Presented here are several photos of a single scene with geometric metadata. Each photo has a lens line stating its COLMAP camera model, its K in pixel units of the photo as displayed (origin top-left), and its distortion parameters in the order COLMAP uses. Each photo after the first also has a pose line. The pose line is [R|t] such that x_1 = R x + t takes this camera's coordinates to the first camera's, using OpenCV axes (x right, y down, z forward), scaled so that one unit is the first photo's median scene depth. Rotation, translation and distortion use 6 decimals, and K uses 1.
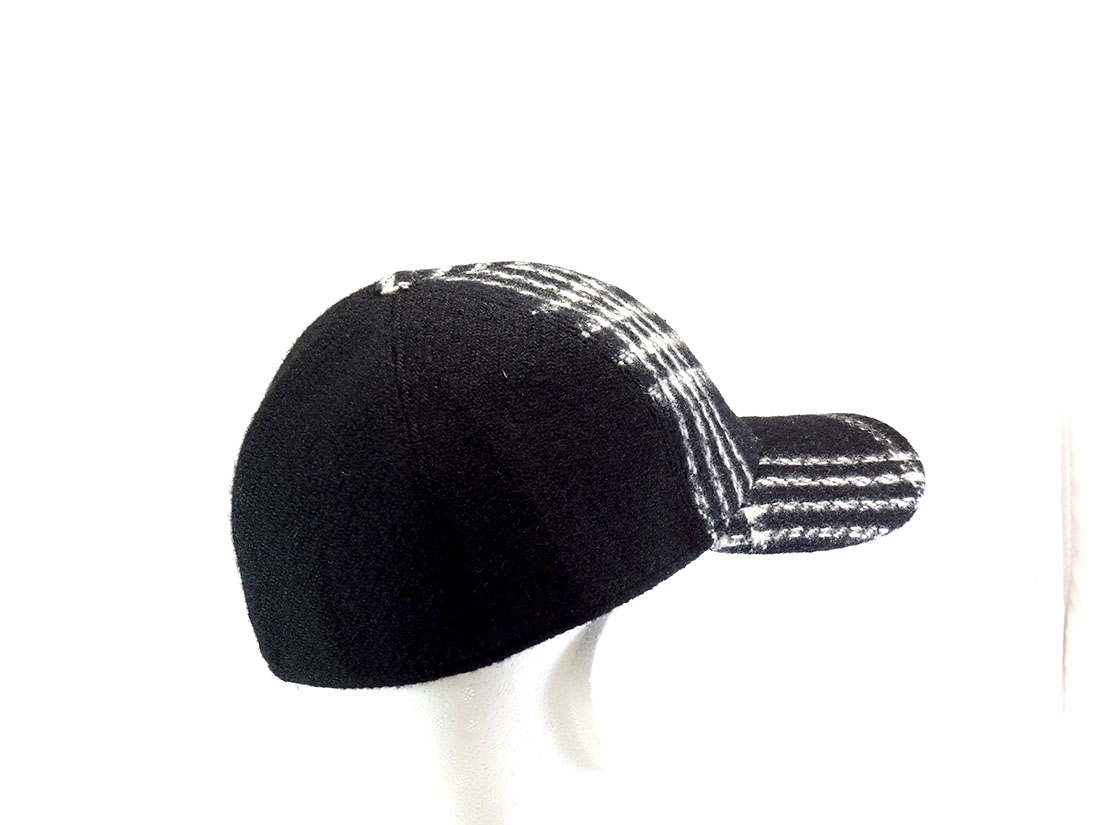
lens RADIAL K [[2389.7, 0, 544.0], [0, 2389.7, 417.3], [0, 0, 1]] dist [0.211214, 0.000000]
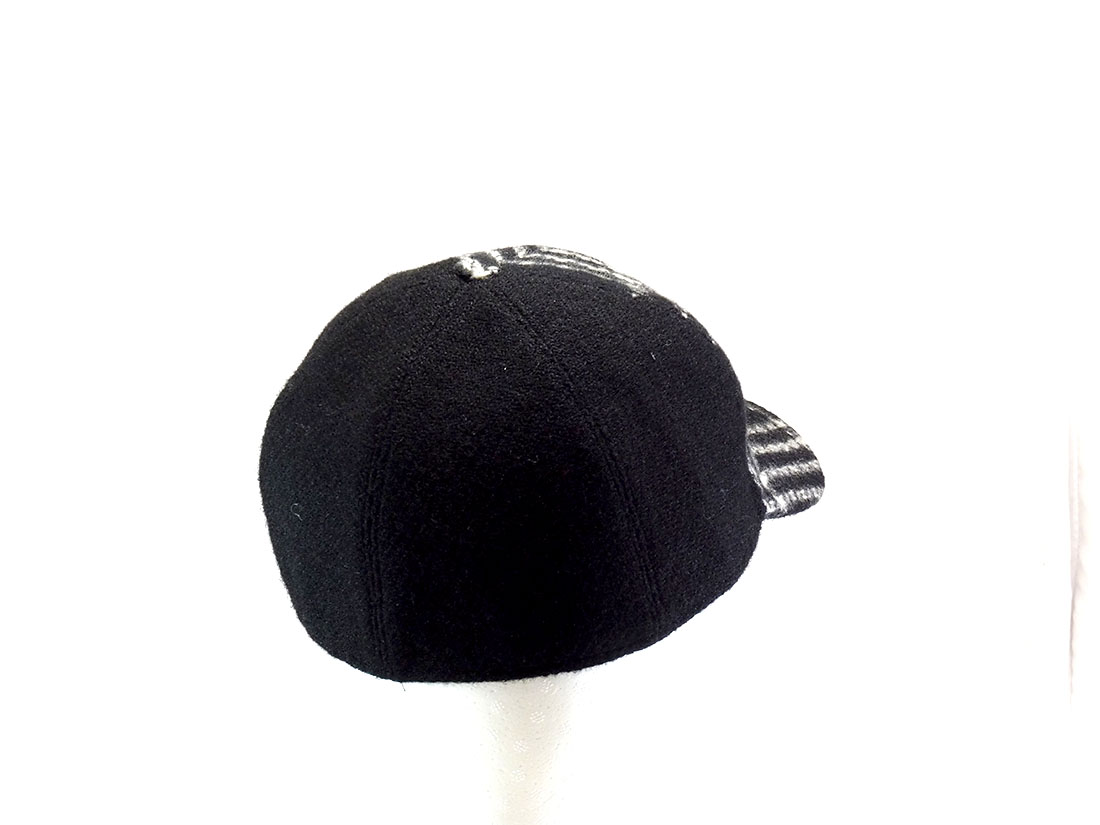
lens RADIAL K [[2389.7, 0, 551.8], [0, 2389.7, 411.7], [0, 0, 1]] dist [0.211214, 0.000000]
pose [[0.830068, -0.041336, 0.556128, -0.589067], [0.038426, 0.999118, 0.016908, -0.012329], [-0.556337, 0.007335, 0.830924, 0.166497]]
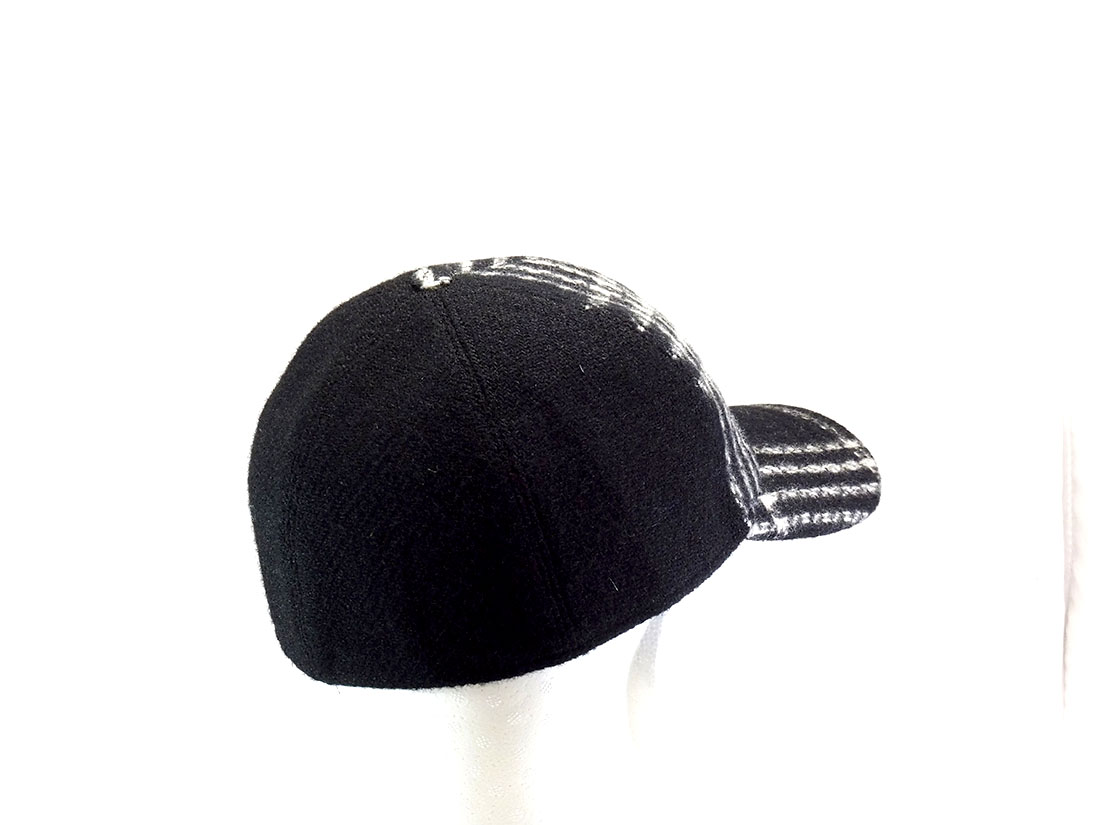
lens RADIAL K [[2389.7, 0, 555.1], [0, 2389.7, 409.5], [0, 0, 1]] dist [0.211214, 0.000000]
pose [[0.956468, -0.014328, 0.291485, -0.303965], [0.014481, 0.999894, 0.001632, -0.002448], [-0.291478, 0.002660, 0.956574, 0.038690]]
